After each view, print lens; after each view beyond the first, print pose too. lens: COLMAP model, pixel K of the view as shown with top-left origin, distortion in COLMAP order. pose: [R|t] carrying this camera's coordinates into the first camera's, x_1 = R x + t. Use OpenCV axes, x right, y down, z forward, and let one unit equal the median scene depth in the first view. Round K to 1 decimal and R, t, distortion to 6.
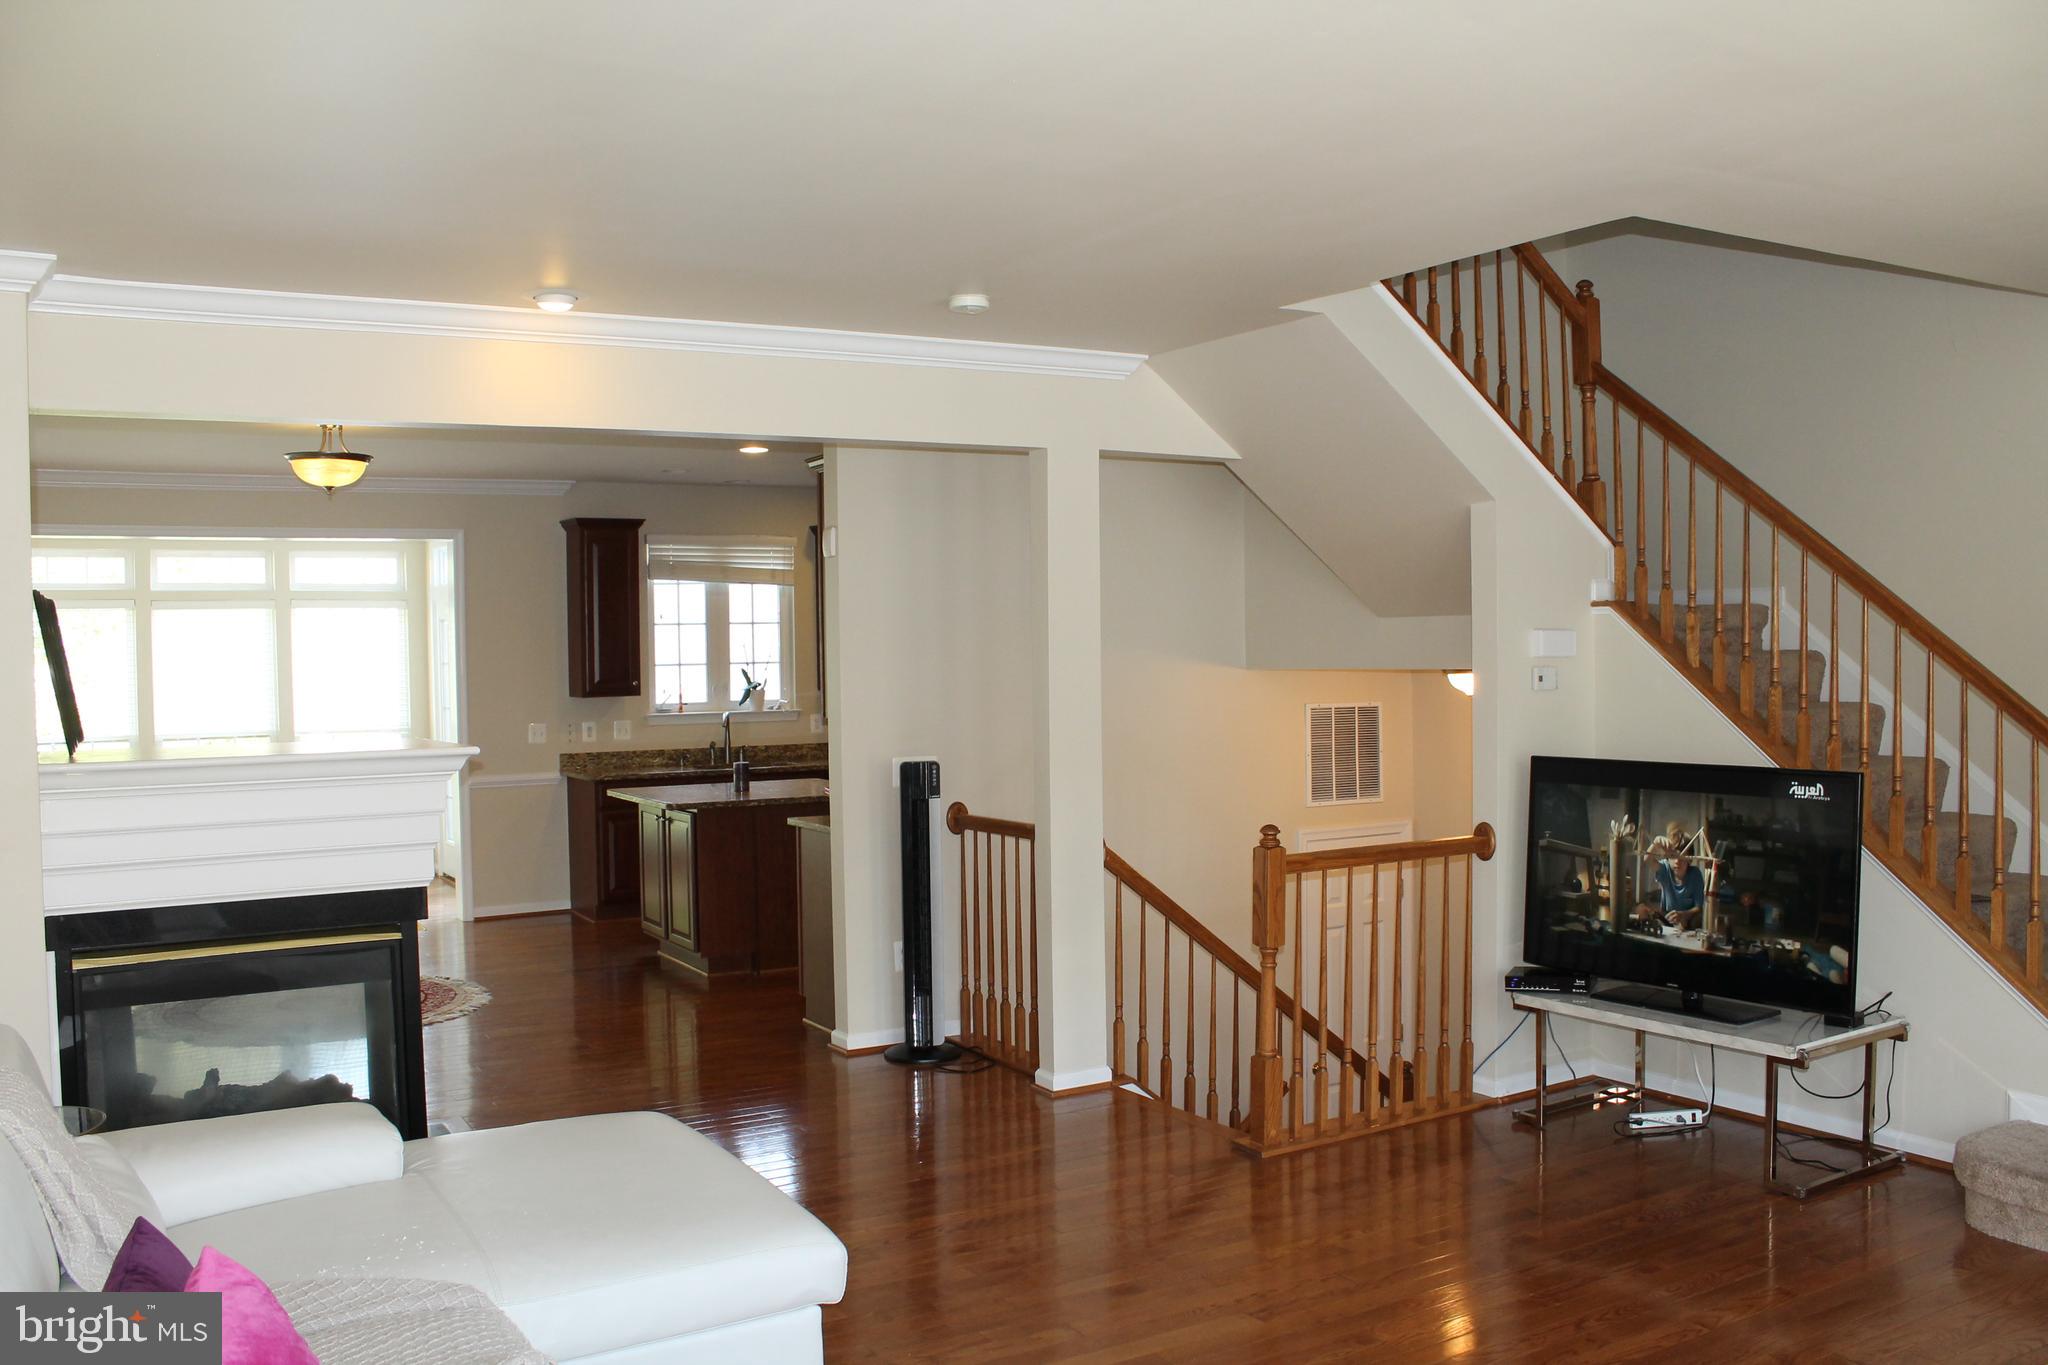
lens RADIAL K [[1735.6, 0, 1029.0], [0, 1735.6, 694.5], [0, 0, 1]] dist [-0.154420, 0.131094]
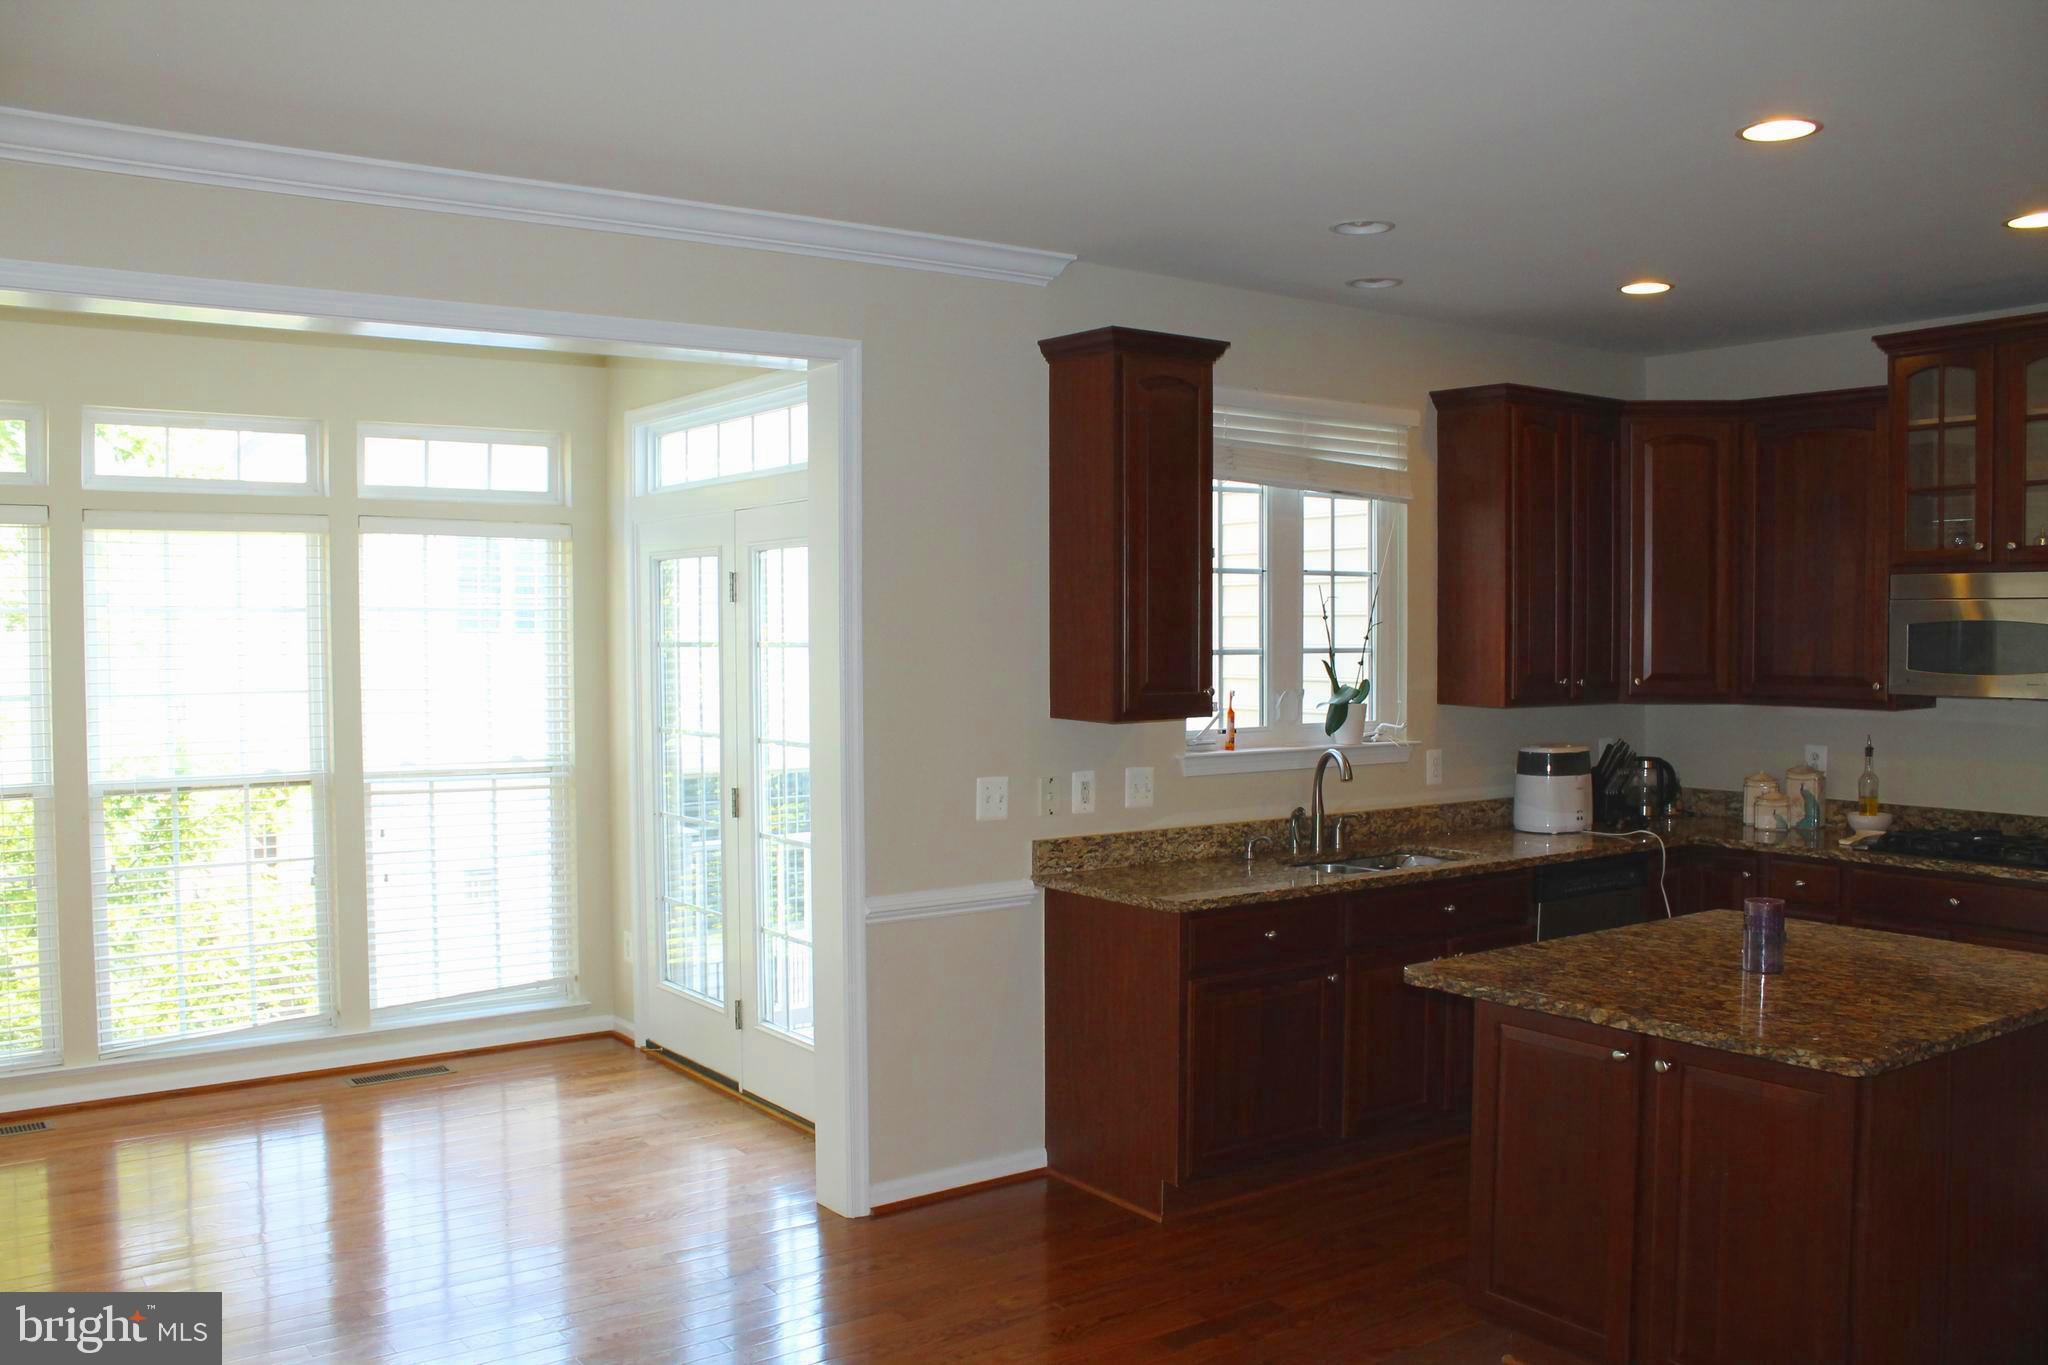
lens RADIAL K [[1735.6, 0, 1008.8], [0, 1735.6, 674.3], [0, 0, 1]] dist [-0.154420, 0.131094]
pose [[0.996116, 0.008777, 0.087608, -0.587996], [-0.008108, 0.999935, -0.007989, -0.012177], [-0.087673, 0.007248, 0.996123, 0.972872]]
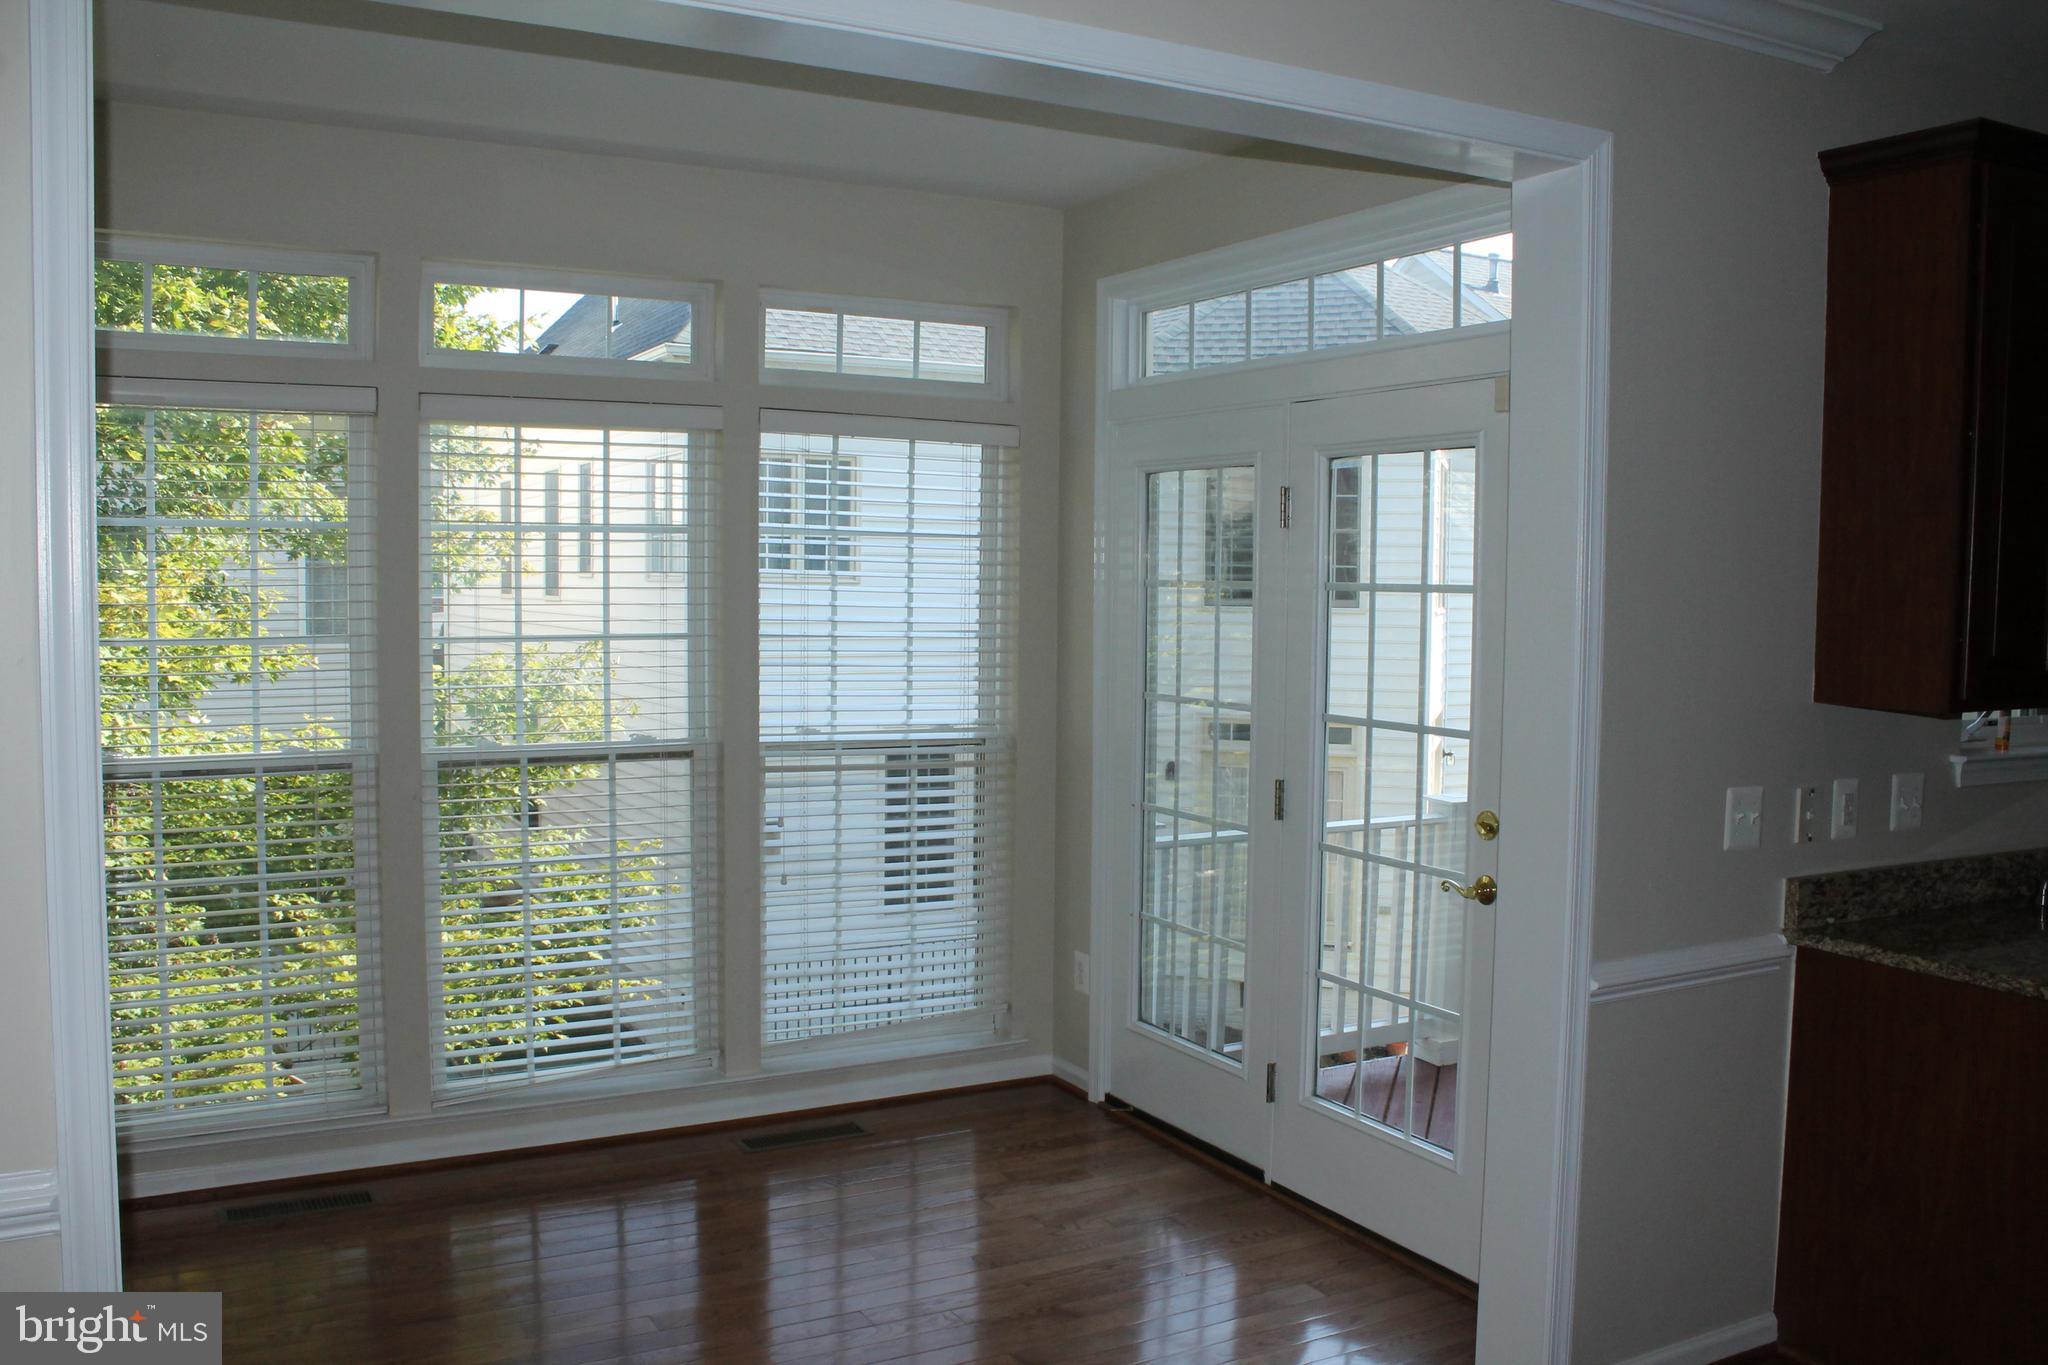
lens RADIAL K [[1735.6, 0, 990.8], [0, 1735.6, 667.1], [0, 0, 1]] dist [-0.154420, 0.131094]
pose [[0.998733, 0.029843, -0.040507, -0.752019], [-0.028977, 0.999343, 0.021783, -0.013926], [0.041131, -0.020581, 0.998942, 1.240693]]
